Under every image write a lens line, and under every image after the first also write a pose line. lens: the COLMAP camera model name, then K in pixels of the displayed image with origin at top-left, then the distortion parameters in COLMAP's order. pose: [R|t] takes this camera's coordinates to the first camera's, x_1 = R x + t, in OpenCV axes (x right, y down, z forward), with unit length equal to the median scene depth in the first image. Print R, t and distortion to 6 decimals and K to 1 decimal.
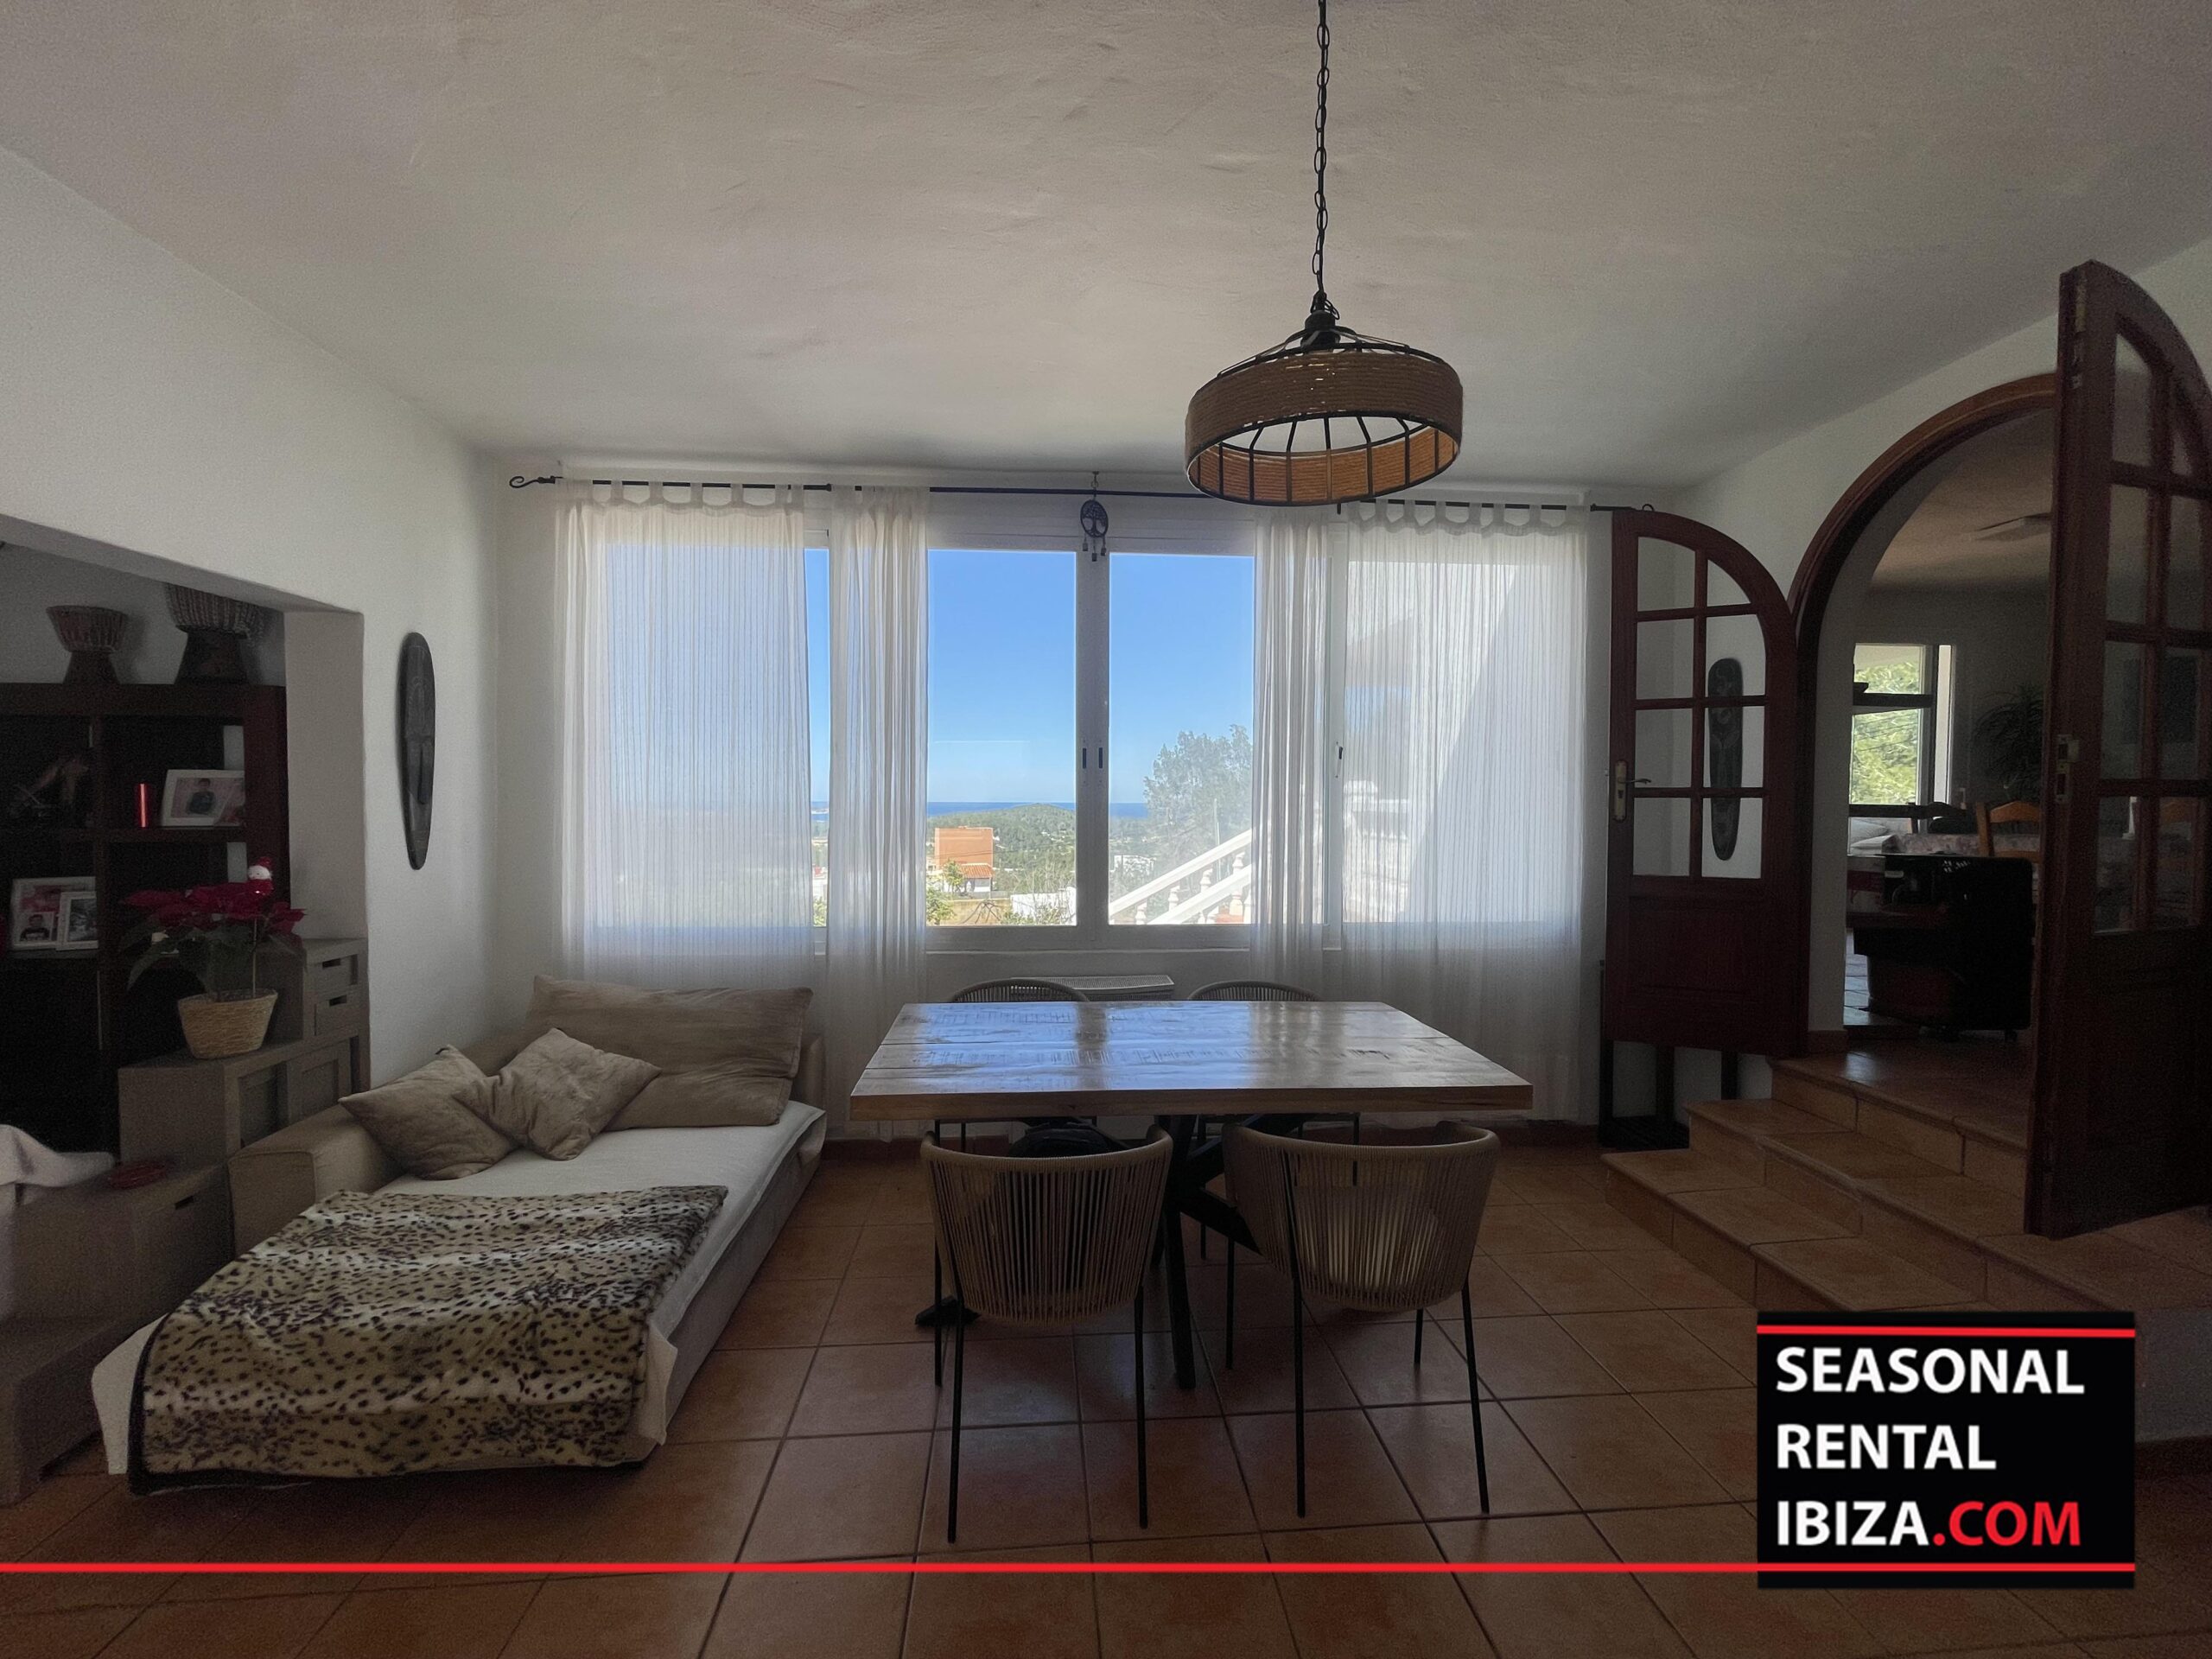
lens RADIAL K [[894.2, 0, 1096.7], [0, 894.2, 821.4], [0, 0, 1]] dist [-0.003492, -0.000886]
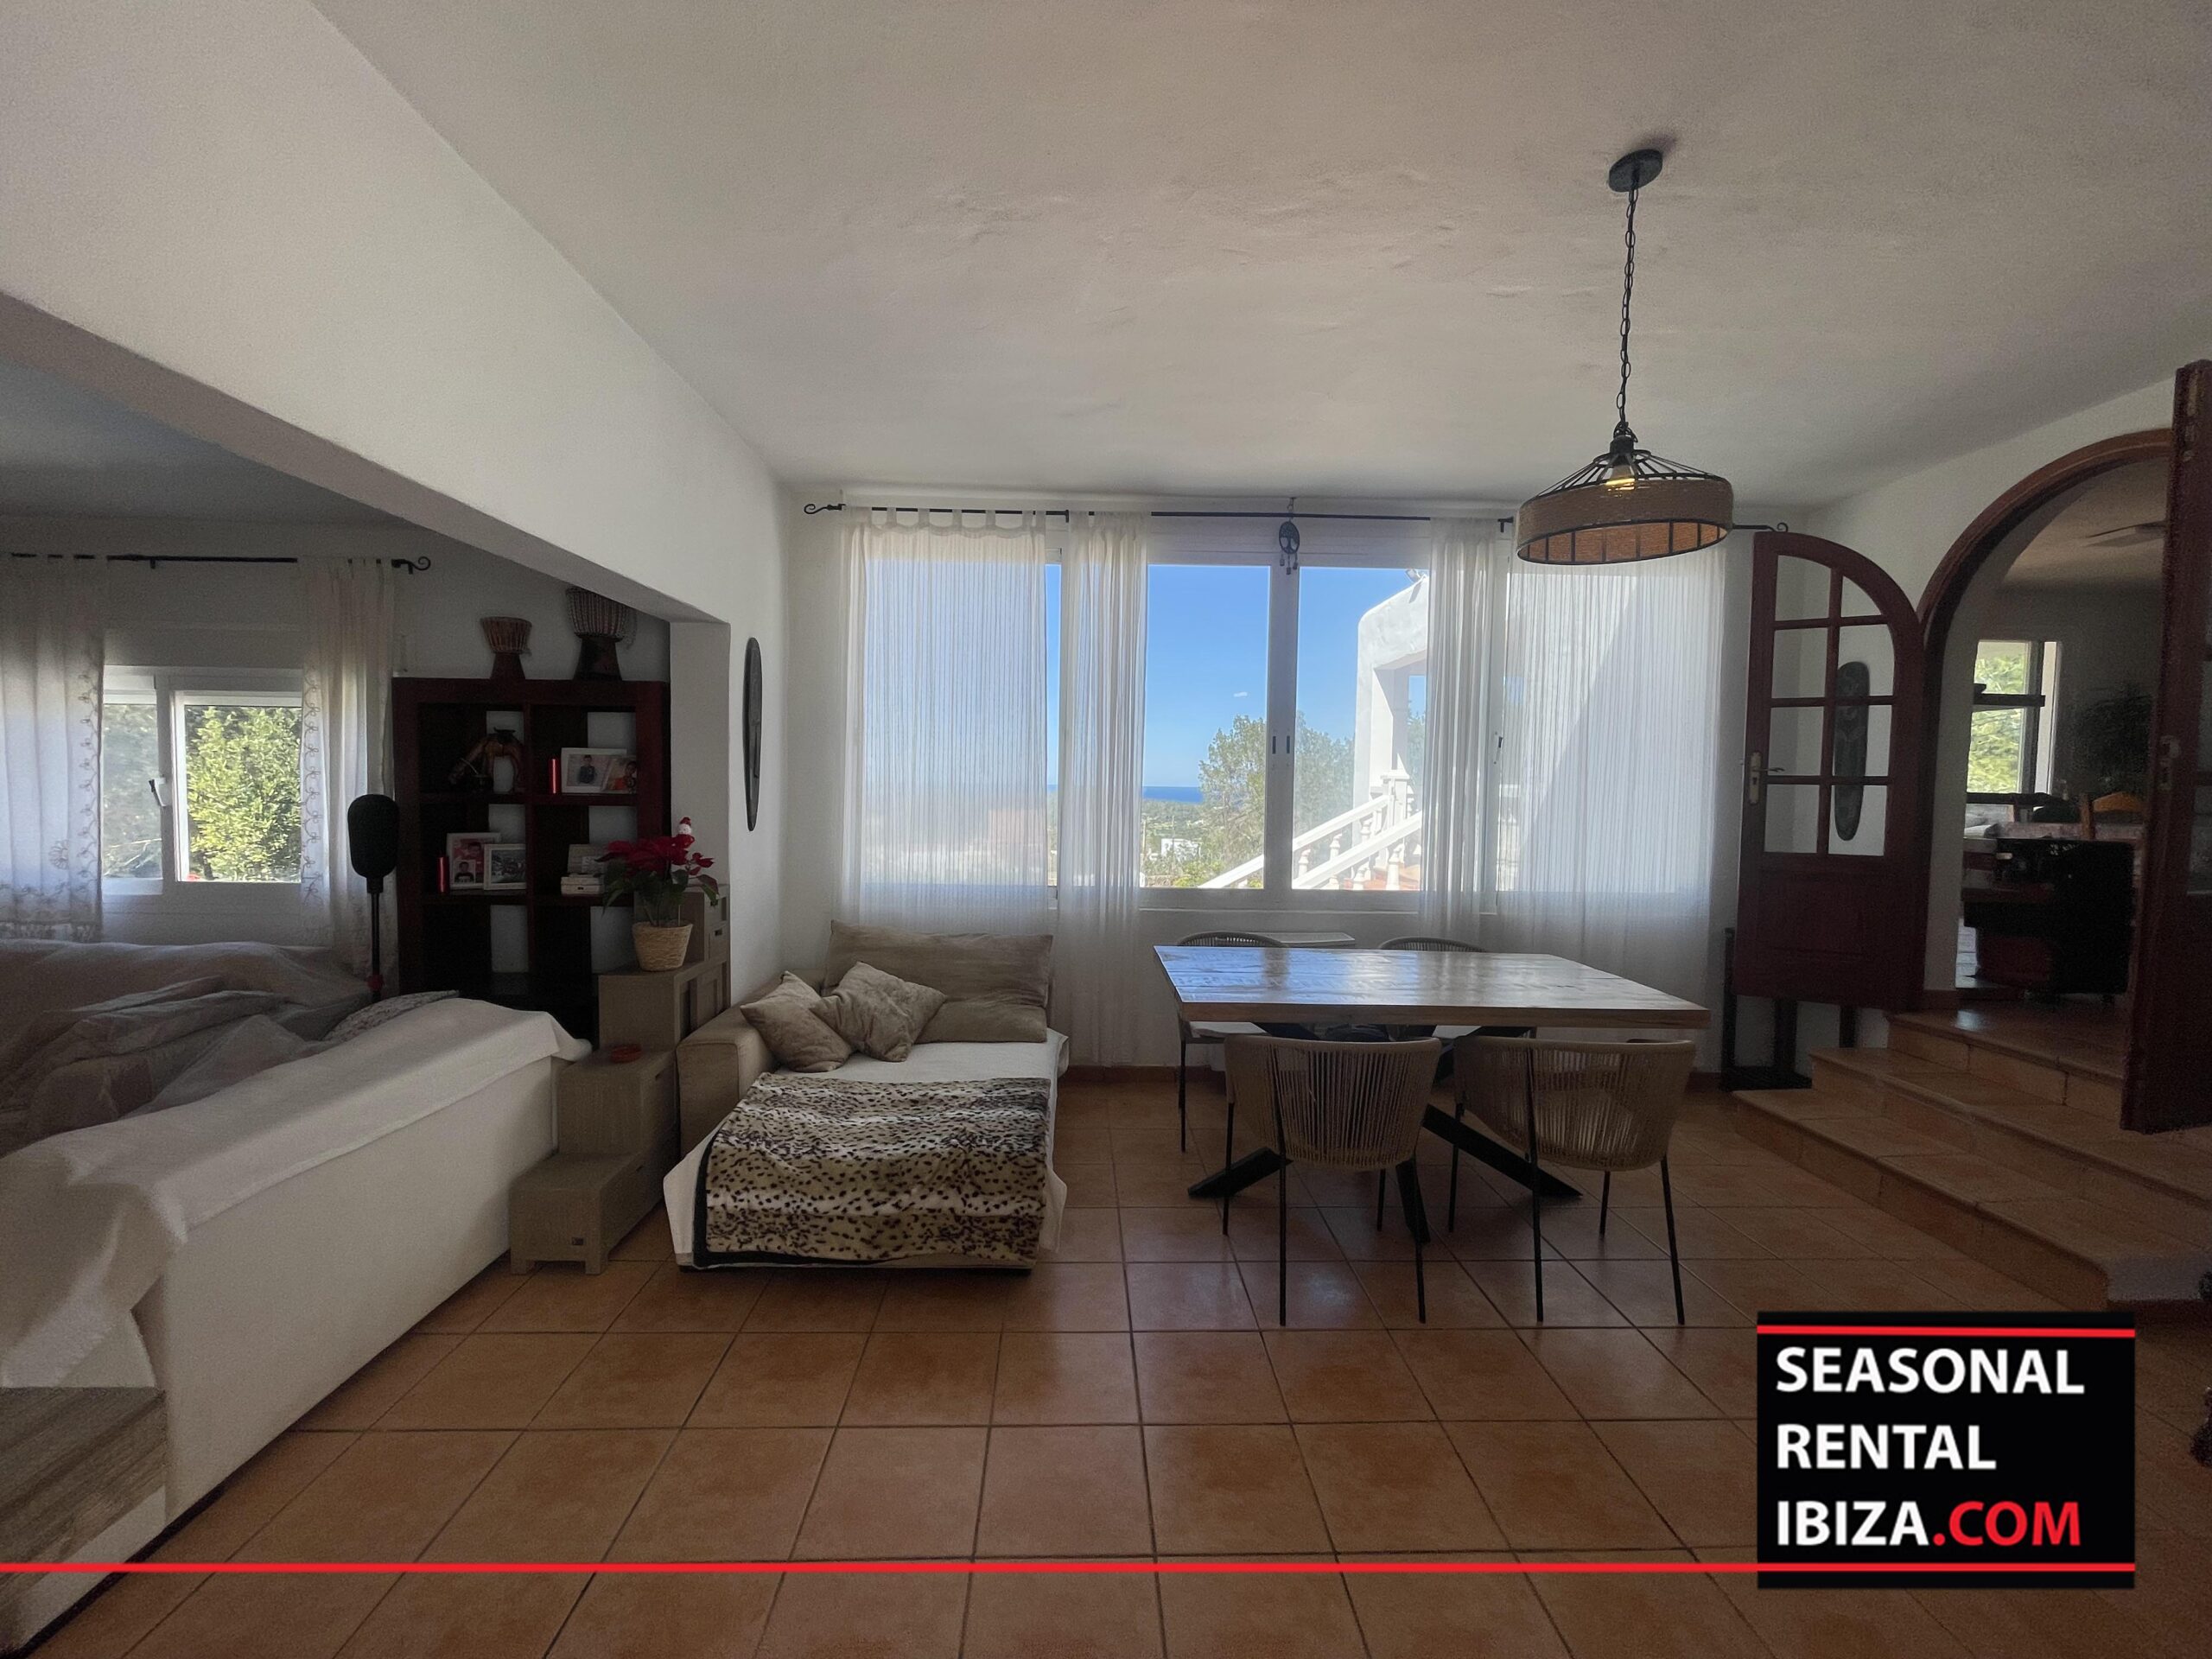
lens RADIAL K [[894.2, 0, 1095.9], [0, 894.2, 820.5], [0, 0, 1]] dist [-0.003492, -0.000886]
pose [[0.998634, 0.013699, -0.050424, -0.209427], [-0.012759, 0.999740, 0.018917, 0.009613], [0.050670, -0.018248, 0.998549, -0.193412]]
